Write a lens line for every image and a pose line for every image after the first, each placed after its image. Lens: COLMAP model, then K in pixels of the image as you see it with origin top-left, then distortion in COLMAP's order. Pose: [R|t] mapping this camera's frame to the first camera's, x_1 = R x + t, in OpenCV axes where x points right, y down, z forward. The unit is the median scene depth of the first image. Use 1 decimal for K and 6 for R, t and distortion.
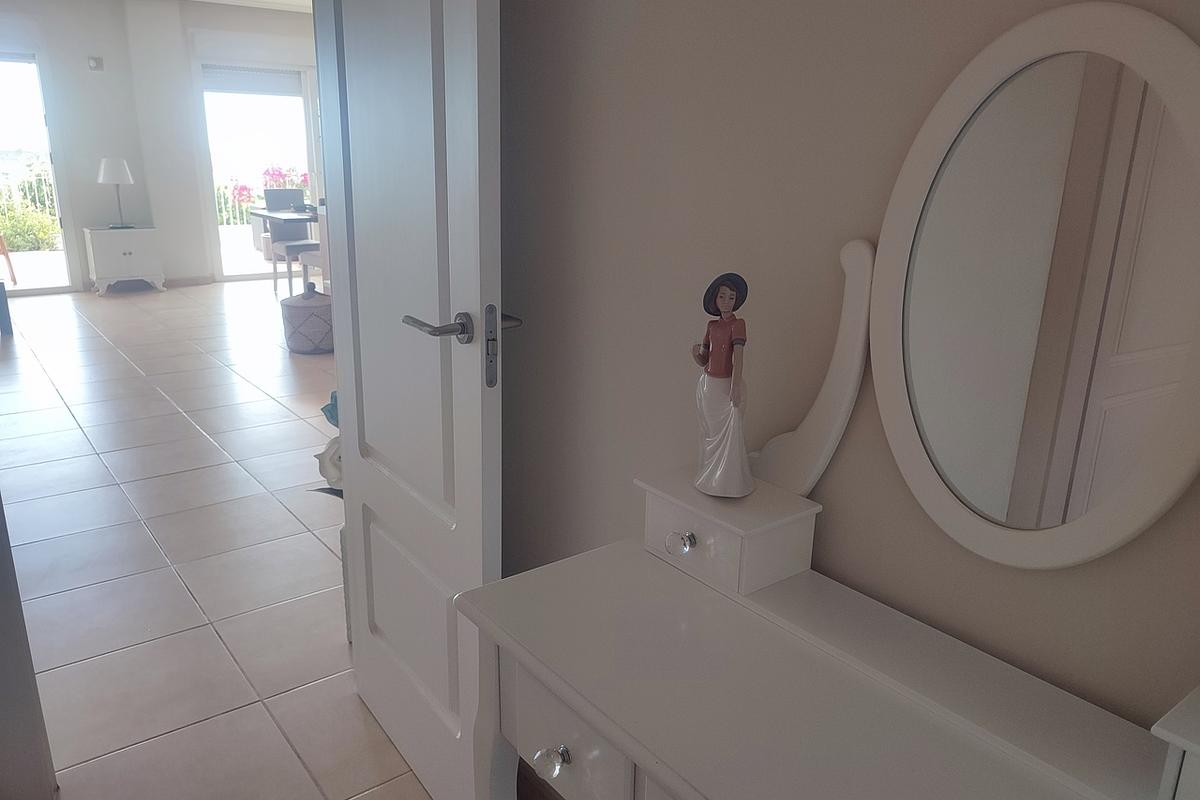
lens RADIAL K [[870.8, 0, 597.5], [0, 870.8, 398.2], [0, 0, 1]] dist [0.035312, -0.031805]
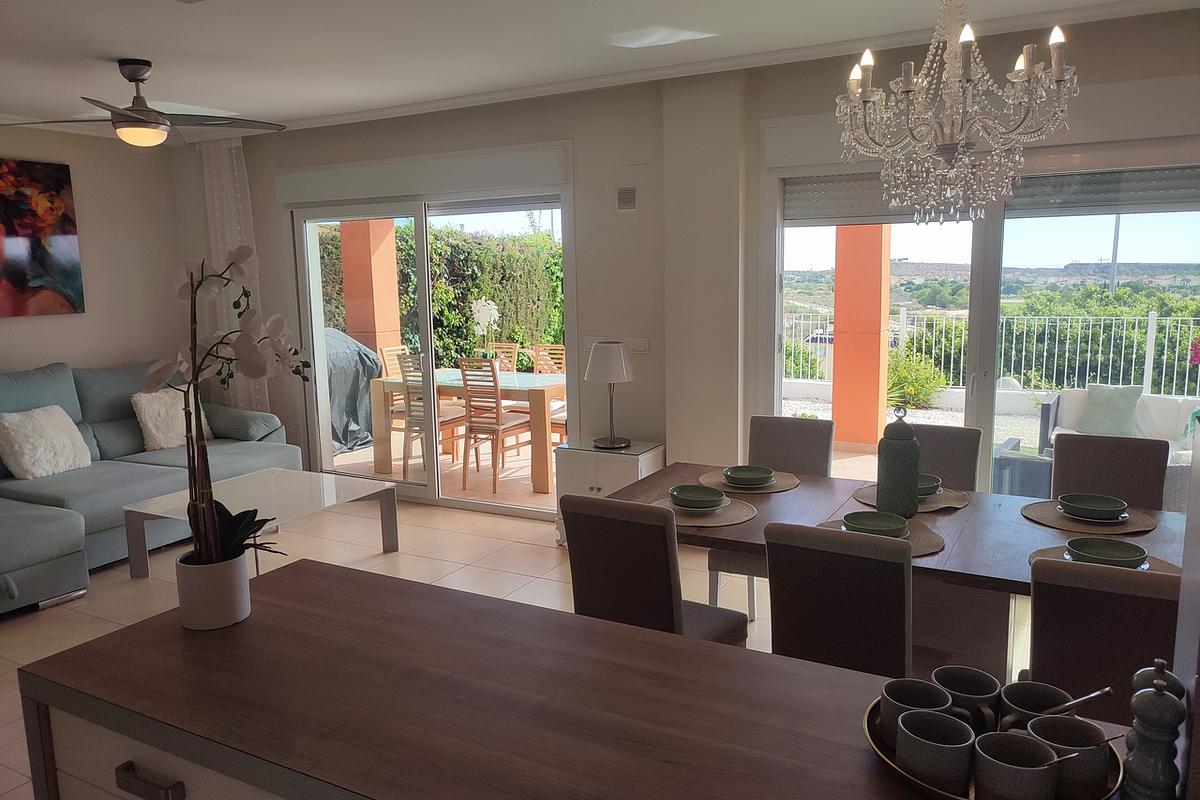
lens RADIAL K [[870.8, 0, 595.0], [0, 870.8, 403.2], [0, 0, 1]] dist [0.035312, -0.031805]
pose [[0.405692, 0.113263, -0.906965, 0.023941], [-0.225339, 0.974057, 0.020846, -0.232584], [0.885797, 0.195918, 0.420690, 0.708680]]
